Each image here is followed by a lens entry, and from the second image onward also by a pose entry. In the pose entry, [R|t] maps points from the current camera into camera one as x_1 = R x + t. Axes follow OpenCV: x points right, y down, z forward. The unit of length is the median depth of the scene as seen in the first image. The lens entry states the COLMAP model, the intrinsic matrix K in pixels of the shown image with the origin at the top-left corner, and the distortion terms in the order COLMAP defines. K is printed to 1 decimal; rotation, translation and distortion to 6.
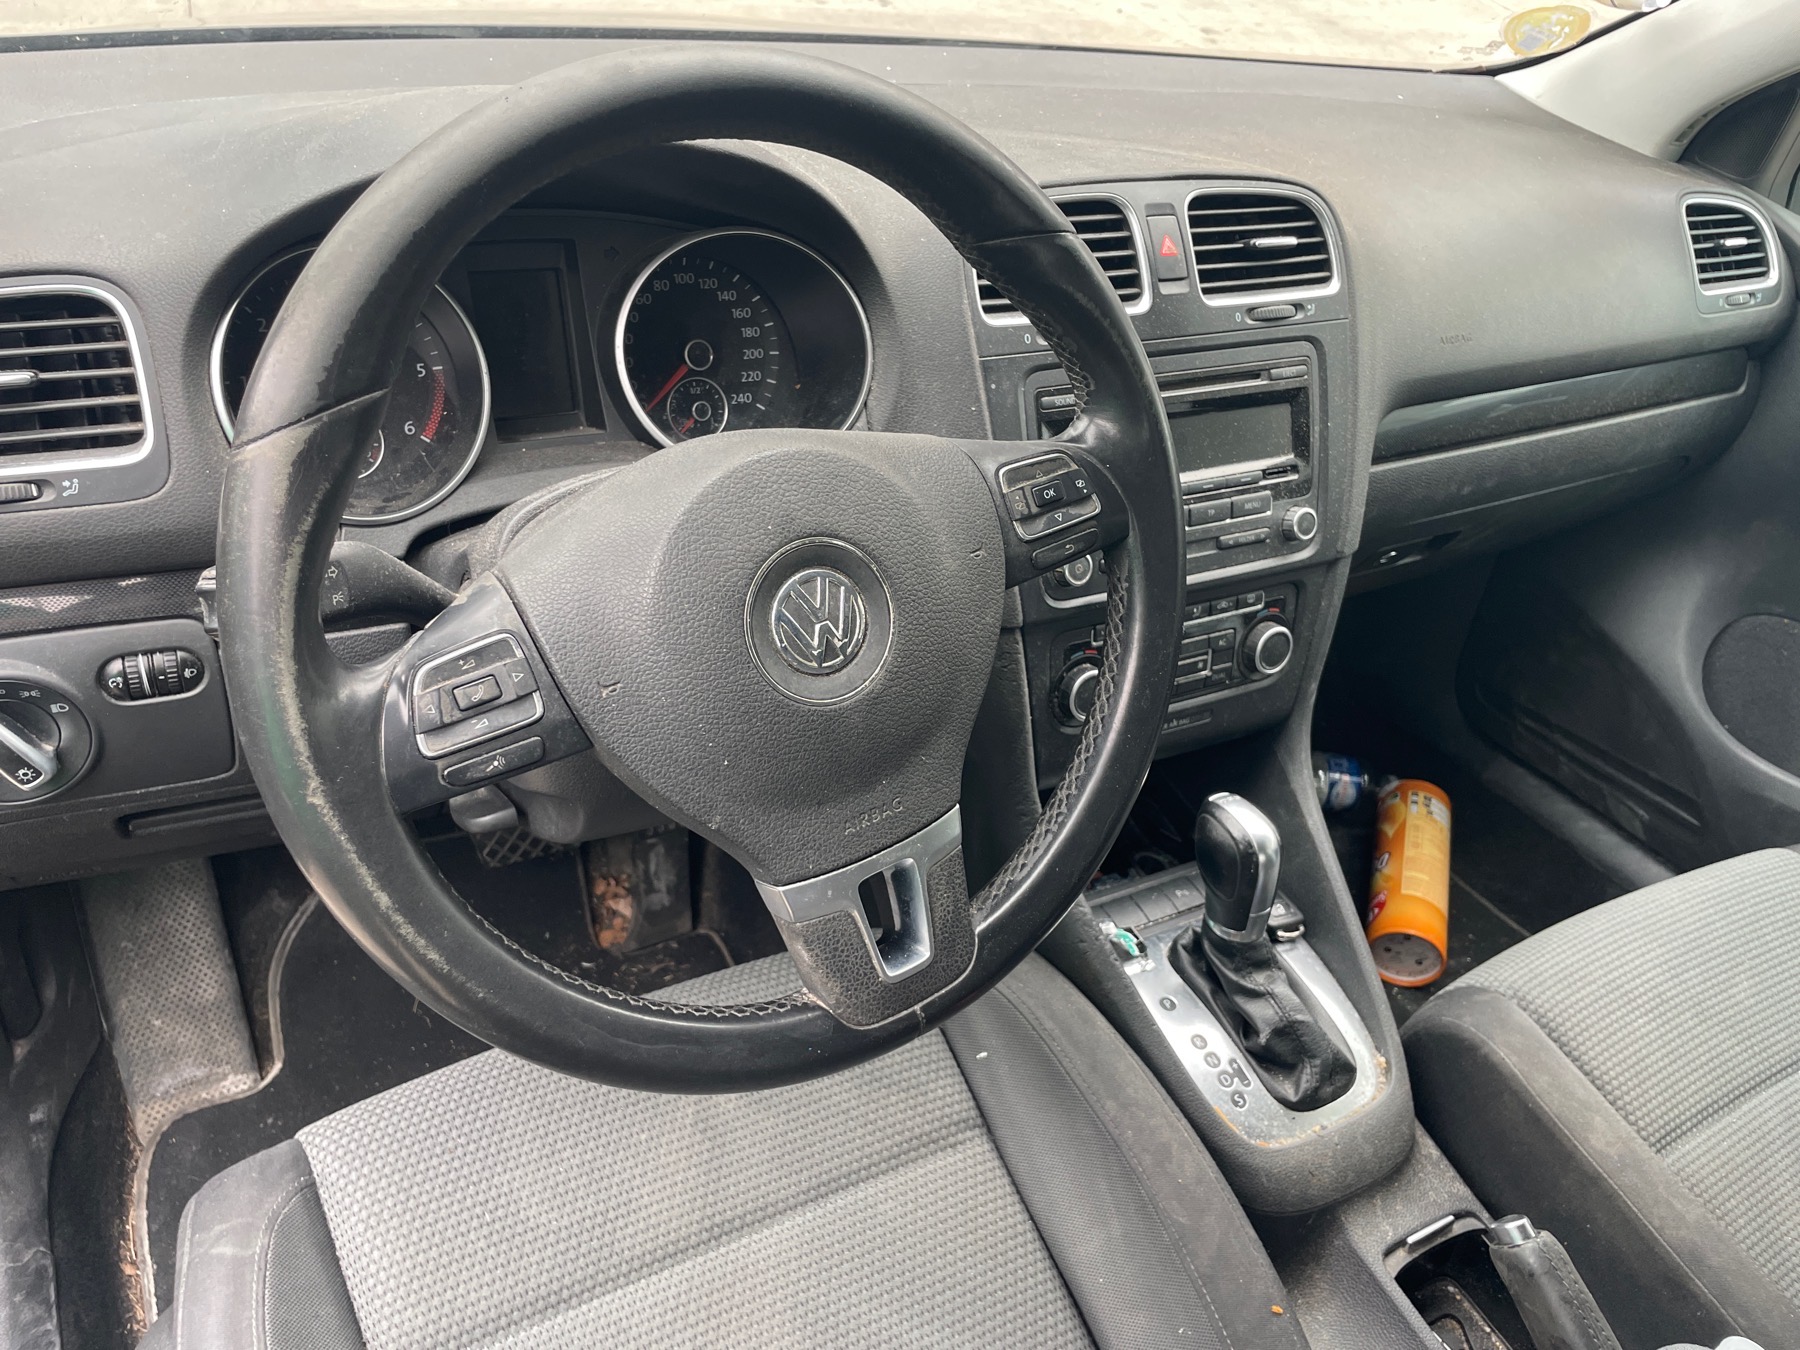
lens RADIAL K [[1365.2, 0, 891.1], [0, 1365.2, 676.4], [0, 0, 1]] dist [0.072521, -0.096803]
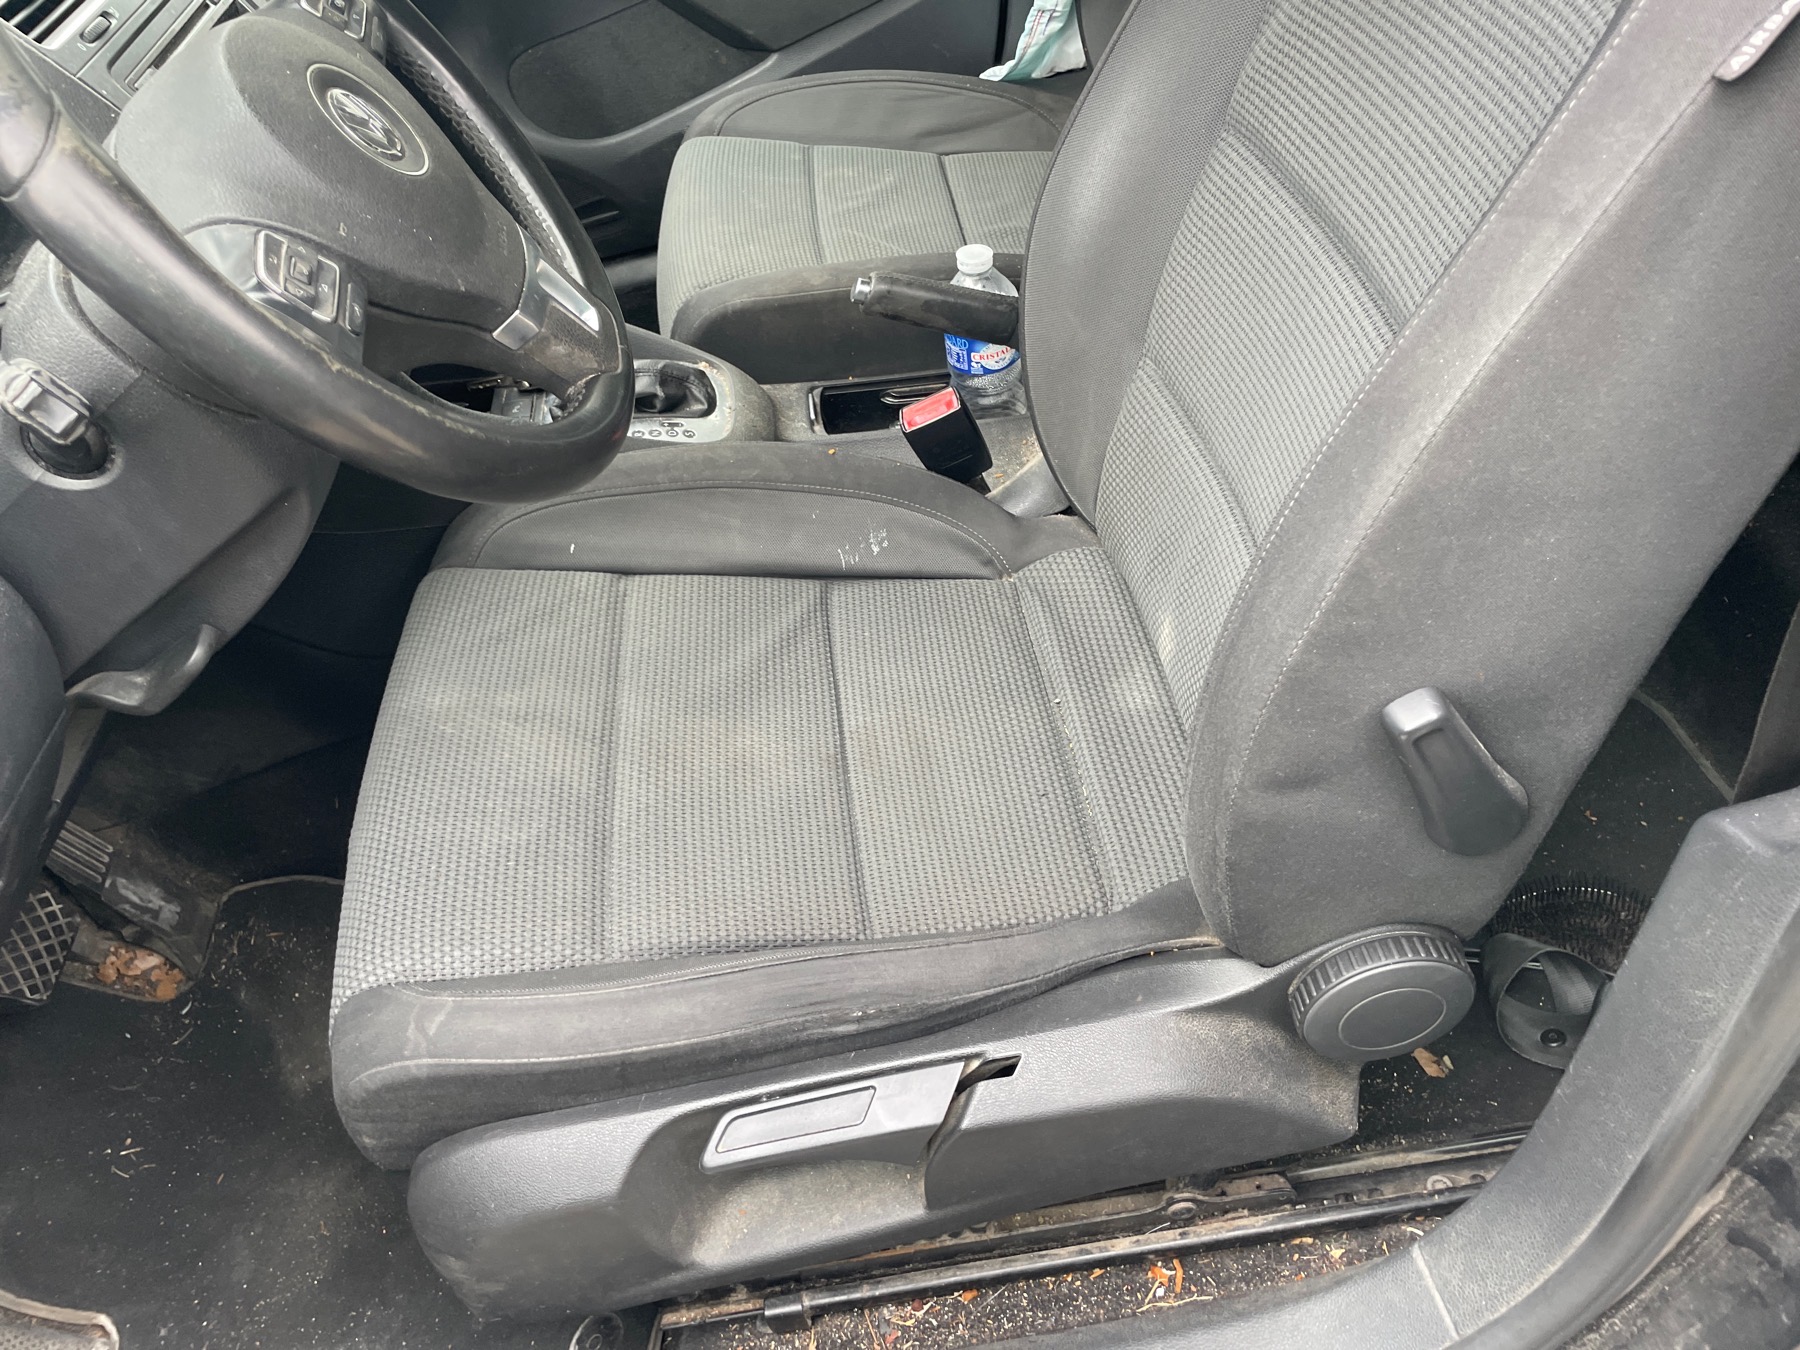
lens RADIAL K [[1365.2, 0, 886.8], [0, 1365.2, 659.5], [0, 0, 1]] dist [0.072521, -0.096803]
pose [[0.361613, -0.763954, 0.534425, -0.544348], [0.700898, 0.600747, 0.384506, 0.059545], [-0.614799, 0.235536, 0.752692, -0.069649]]
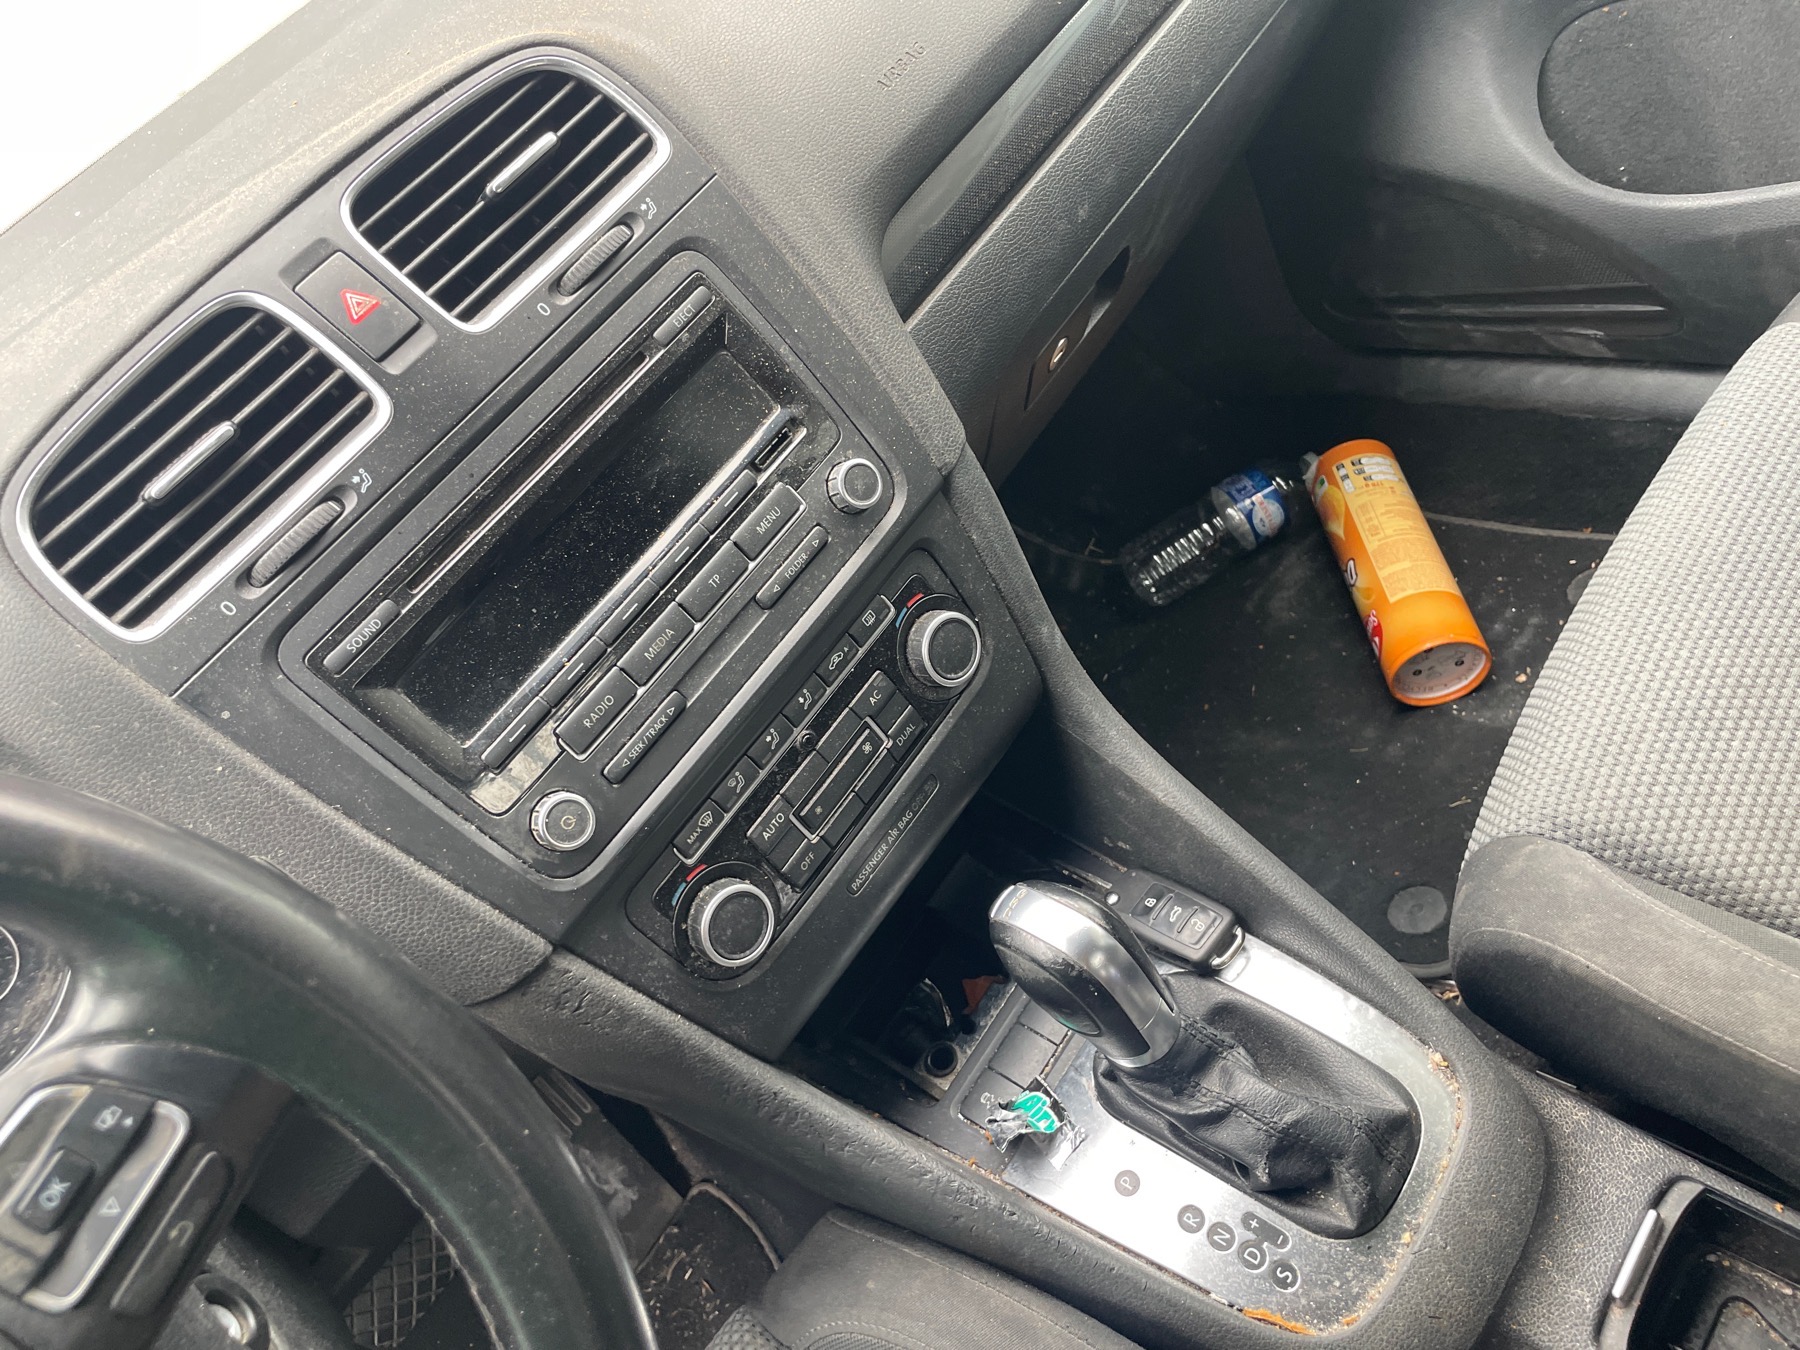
lens RADIAL K [[1365.2, 0, 891.6], [0, 1365.2, 657.1], [0, 0, 1]] dist [0.072521, -0.096803]
pose [[0.794678, -0.599906, -0.092734, 0.332437], [0.606722, 0.789826, 0.089795, -0.097549], [0.019375, -0.127622, 0.991634, 0.366694]]
